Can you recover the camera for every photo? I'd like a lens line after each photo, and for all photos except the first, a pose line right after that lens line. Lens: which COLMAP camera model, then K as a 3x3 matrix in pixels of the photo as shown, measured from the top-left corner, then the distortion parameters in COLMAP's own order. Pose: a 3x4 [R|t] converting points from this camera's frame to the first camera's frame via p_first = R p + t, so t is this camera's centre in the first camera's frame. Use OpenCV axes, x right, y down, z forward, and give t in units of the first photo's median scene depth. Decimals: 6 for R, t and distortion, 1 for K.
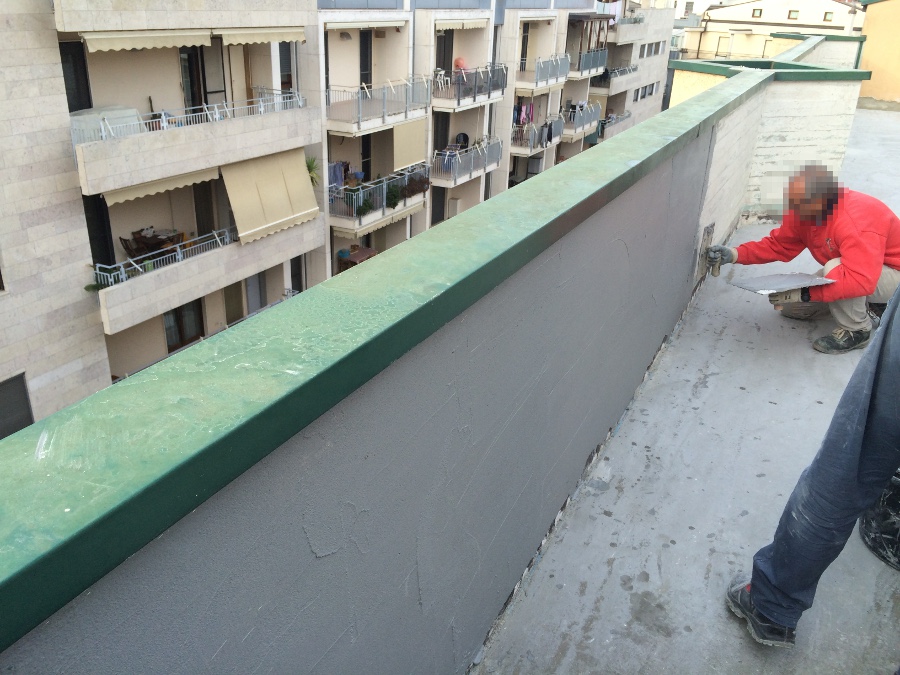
lens RADIAL K [[763.0, 0, 447.7], [0, 763.0, 348.4], [0, 0, 1]] dist [0.059456, -0.073454]
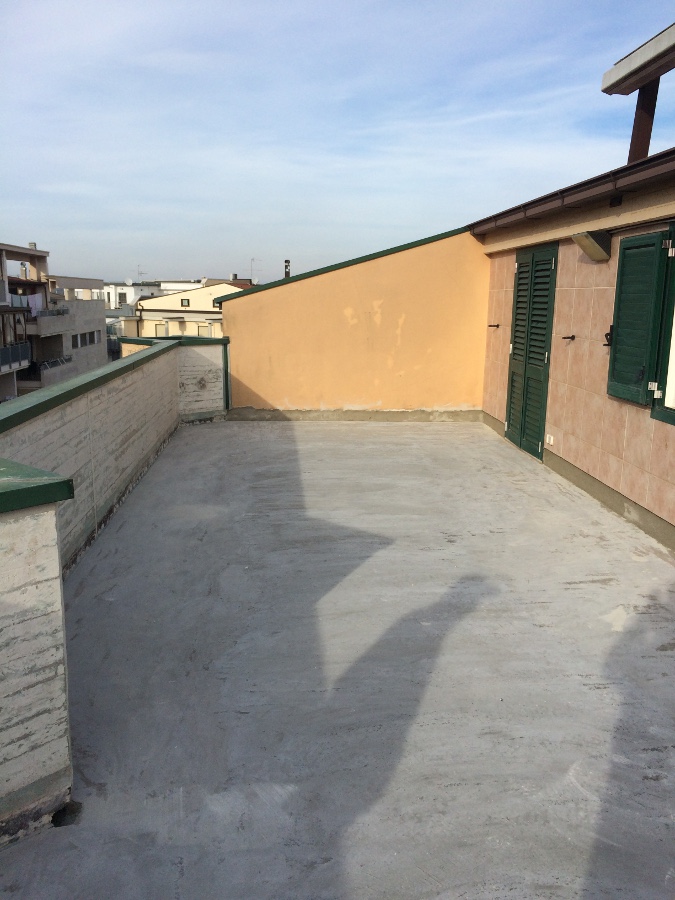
lens RADIAL K [[768.8, 0, 341.0], [0, 768.8, 450.6], [0, 0, 1]] dist [0.090458, -0.125551]
pose [[0.861410, -0.117976, 0.494018, 0.068487], [0.223274, 0.961587, -0.159683, -0.039968], [-0.456202, 0.247854, 0.854662, 0.082869]]
